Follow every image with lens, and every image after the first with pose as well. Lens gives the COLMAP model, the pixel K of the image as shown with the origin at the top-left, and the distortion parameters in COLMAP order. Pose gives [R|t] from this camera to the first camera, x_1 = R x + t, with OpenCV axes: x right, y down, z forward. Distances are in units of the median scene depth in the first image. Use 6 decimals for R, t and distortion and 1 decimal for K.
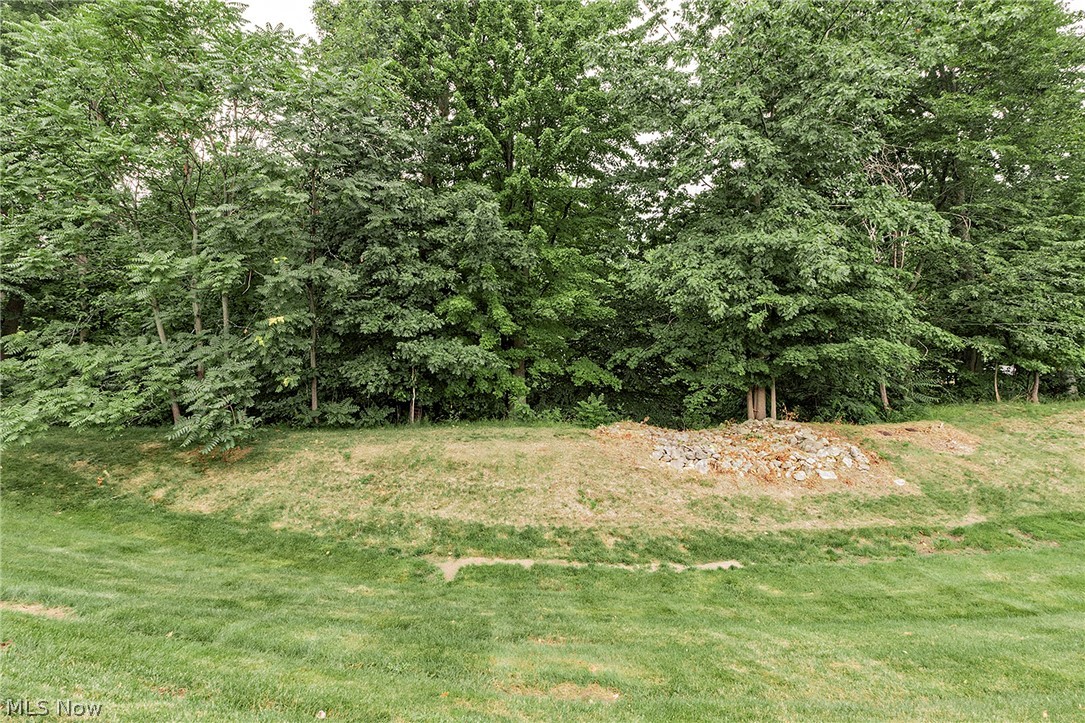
lens RADIAL K [[510.9, 0, 566.2], [0, 510.9, 322.0], [0, 0, 1]] dist [0.003827, 0.000027]
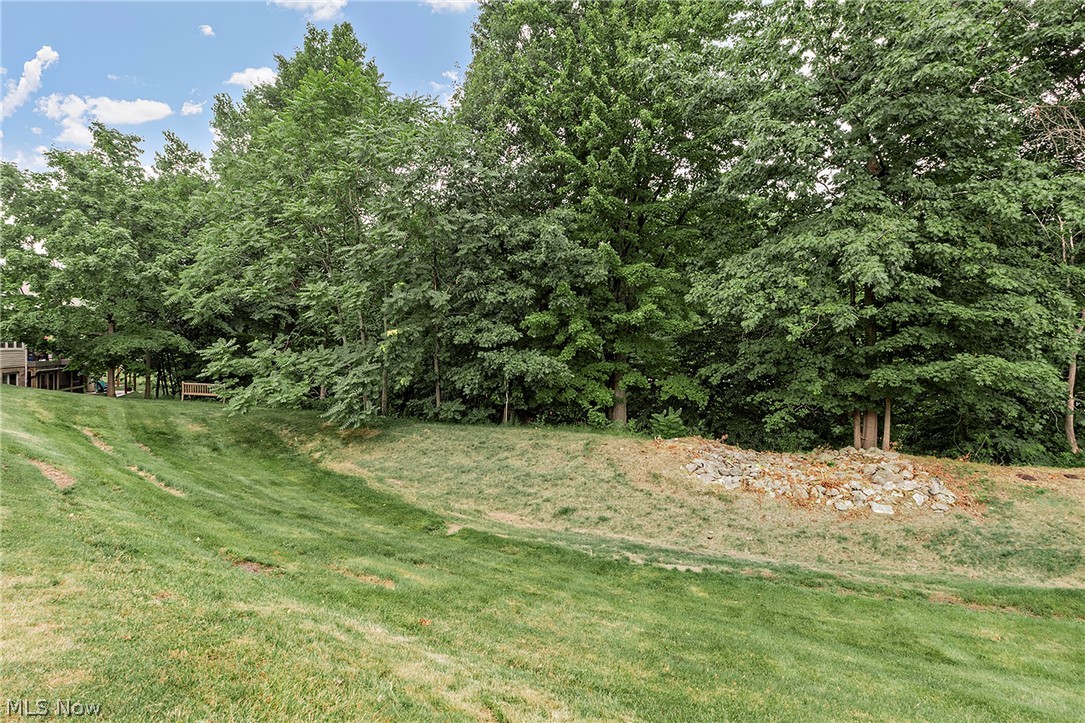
lens RADIAL K [[510.9, 0, 535.2], [0, 510.9, 360.8], [0, 0, 1]] dist [0.003827, 0.000027]
pose [[0.914421, 0.023029, -0.404108, 0.249867], [-0.007484, 0.999171, 0.040005, 0.011995], [0.404694, -0.033557, 0.913836, -0.025150]]
